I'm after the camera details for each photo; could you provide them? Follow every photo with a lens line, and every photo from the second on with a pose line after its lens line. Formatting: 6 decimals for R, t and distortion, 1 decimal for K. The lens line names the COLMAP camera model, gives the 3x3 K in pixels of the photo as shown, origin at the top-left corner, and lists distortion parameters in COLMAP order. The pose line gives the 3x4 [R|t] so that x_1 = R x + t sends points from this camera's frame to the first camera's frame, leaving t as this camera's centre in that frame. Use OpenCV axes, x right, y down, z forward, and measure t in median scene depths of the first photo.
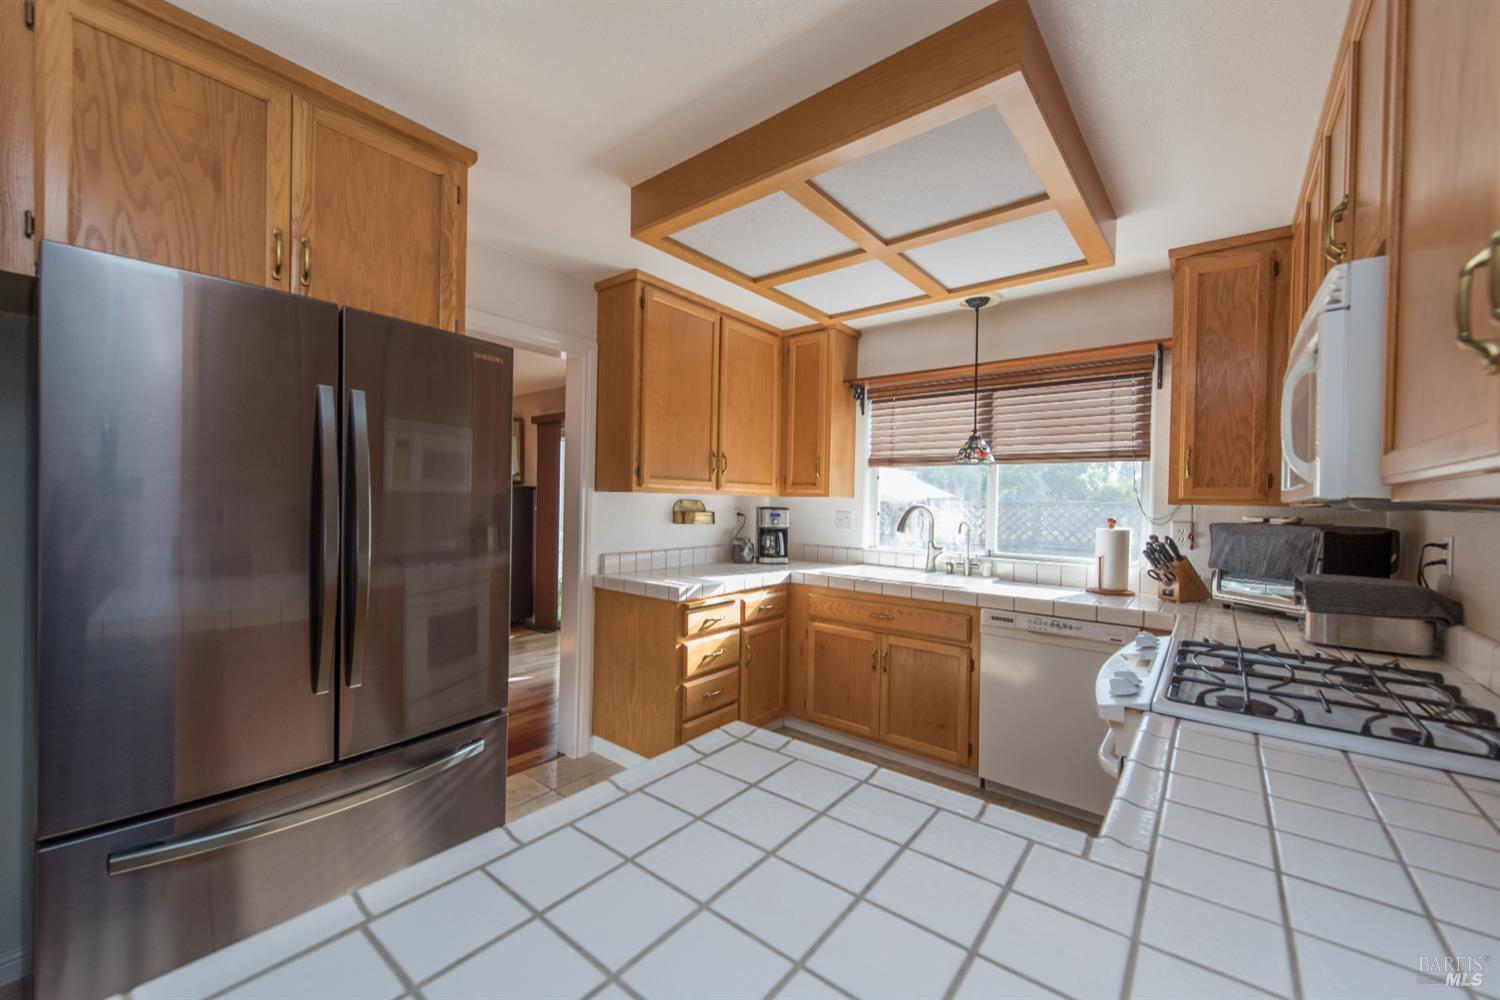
lens RADIAL K [[586.9, 0, 748.3], [0, 586.9, 503.7], [0, 0, 1]] dist [0.012271, -0.000273]
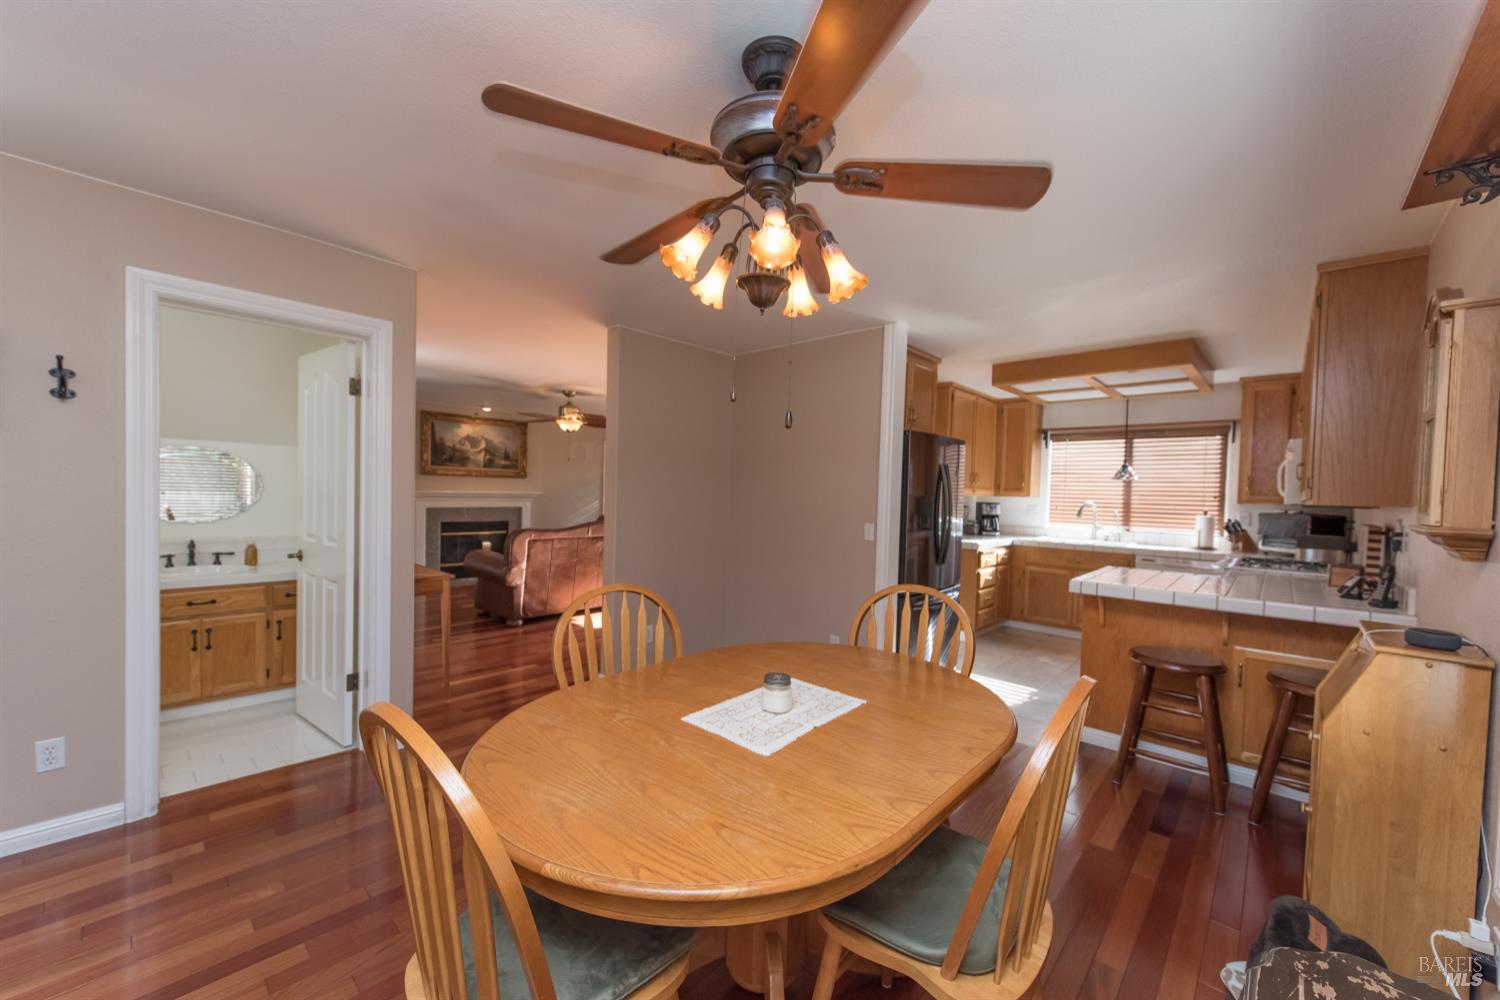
lens RADIAL K [[586.9, 0, 749.7], [0, 586.9, 503.5], [0, 0, 1]] dist [0.012271, -0.000273]
pose [[0.998065, 0.009613, -0.061427, -0.731079], [-0.008799, 0.999870, 0.013520, -0.010955], [0.061549, -0.012954, 0.998020, -0.990563]]
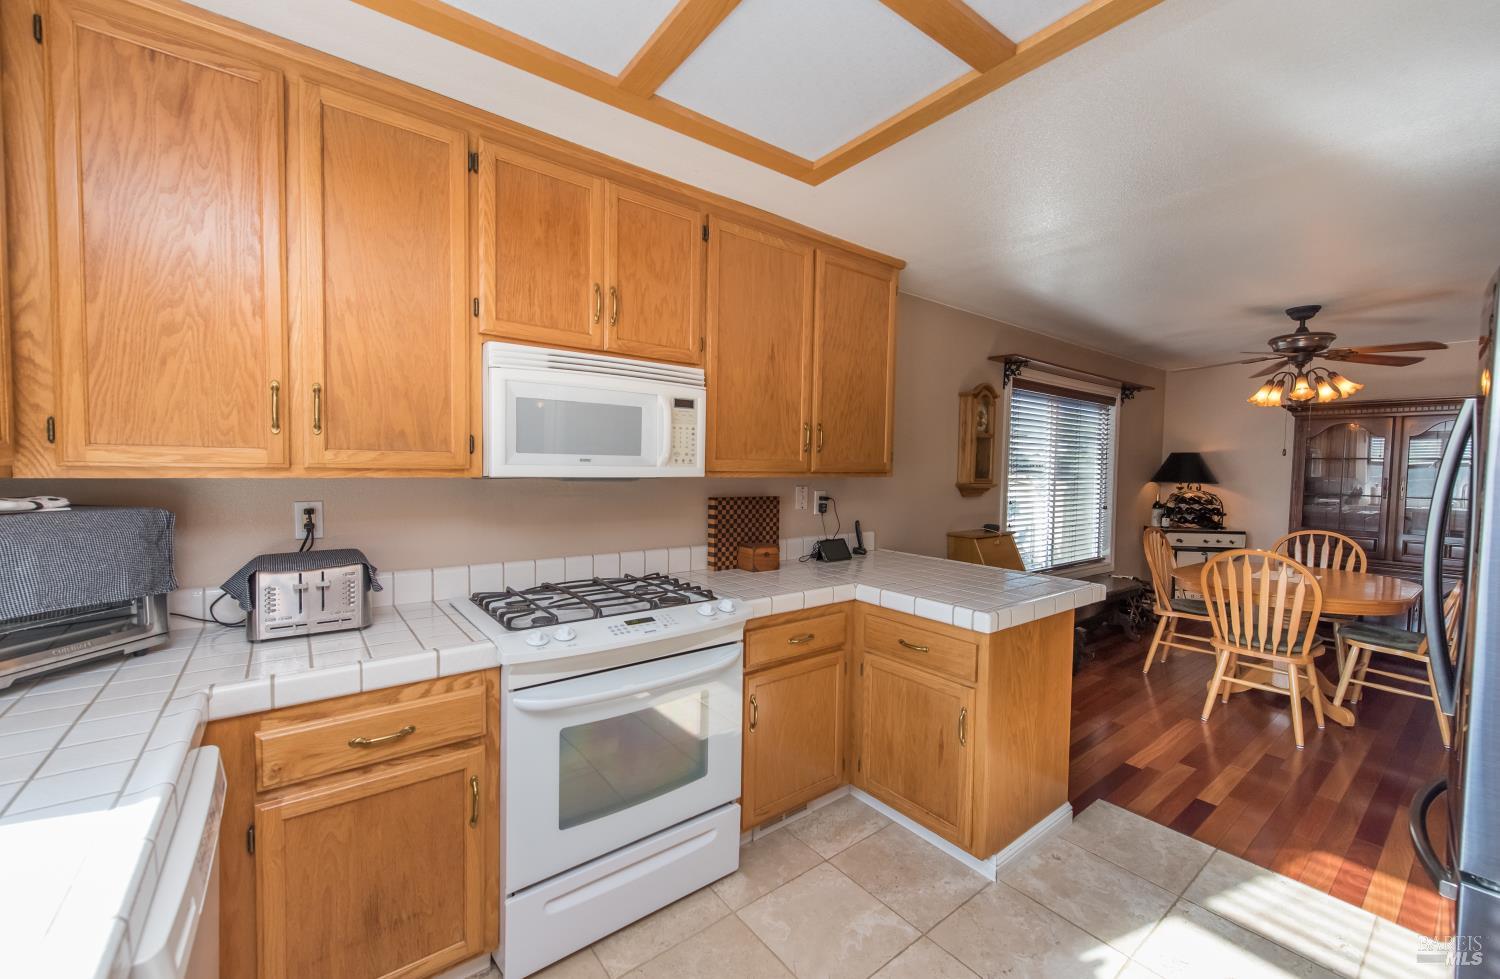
lens RADIAL K [[585.2, 0, 750.4], [0, 585.2, 485.2], [0, 0, 1]] dist [0.002074, -0.000492]
pose [[-0.972722, -0.046352, 0.227294, 0.114940], [-0.036039, 0.998133, 0.049317, -0.029967], [-0.229156, 0.039781, -0.972576, 1.103414]]
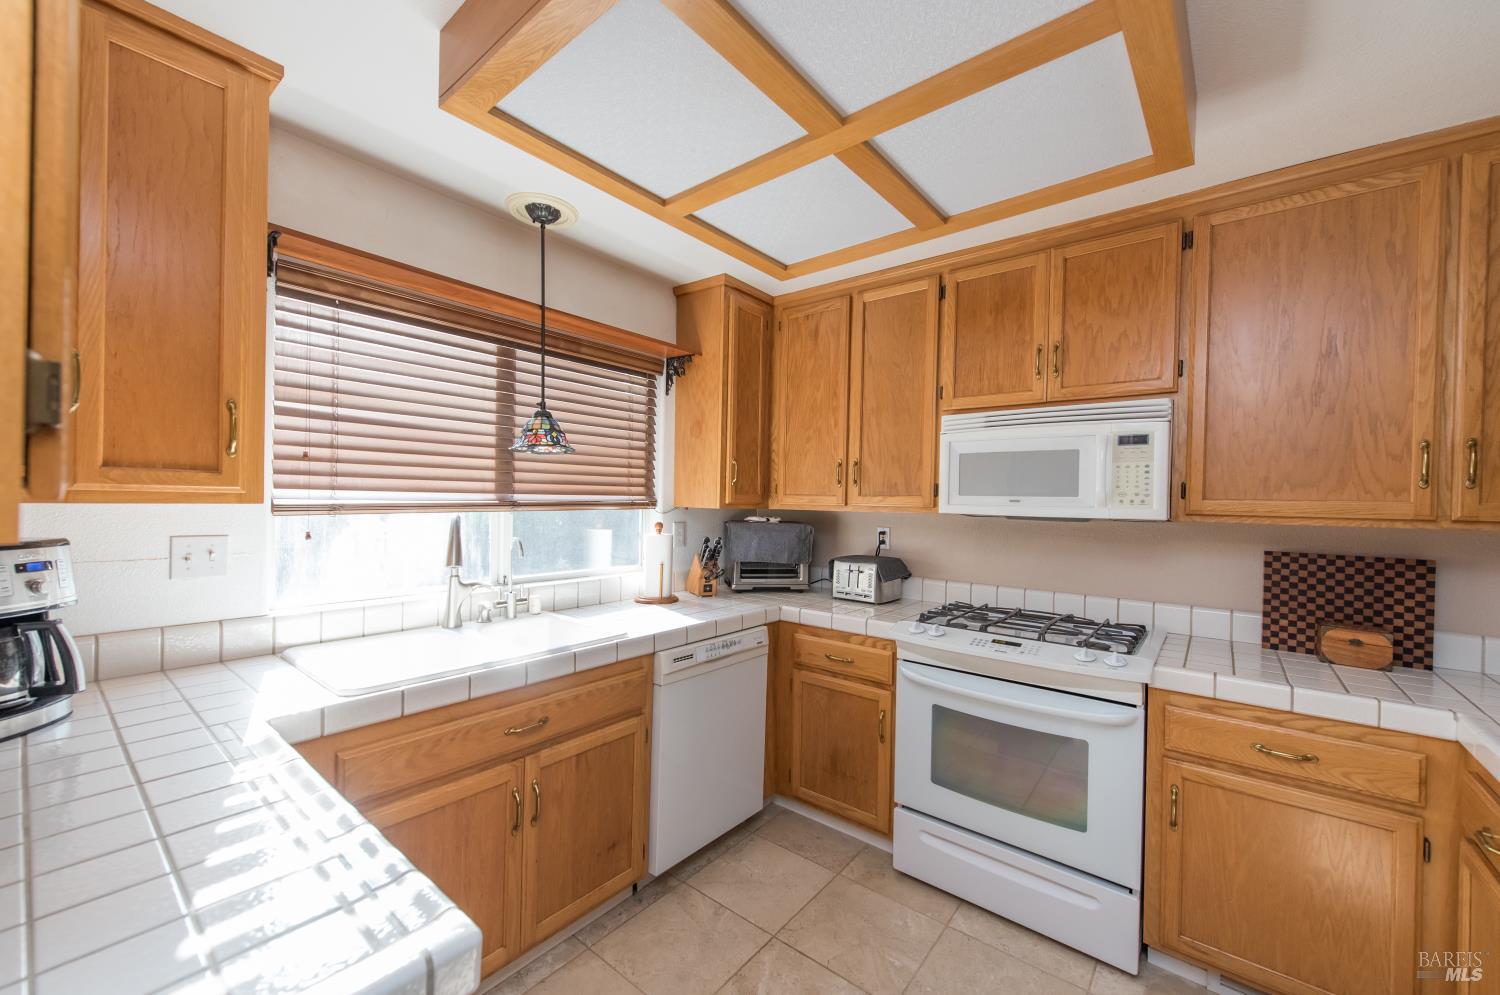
lens RADIAL K [[592.1, 0, 752.3], [0, 592.1, 497.0], [0, 0, 1]] dist [0.003798, -0.000086]
pose [[-0.000554, -0.014426, 0.999896, -0.338750], [-0.011393, 0.999831, 0.014419, -0.031533], [-0.999935, -0.011384, -0.000719, 0.839053]]
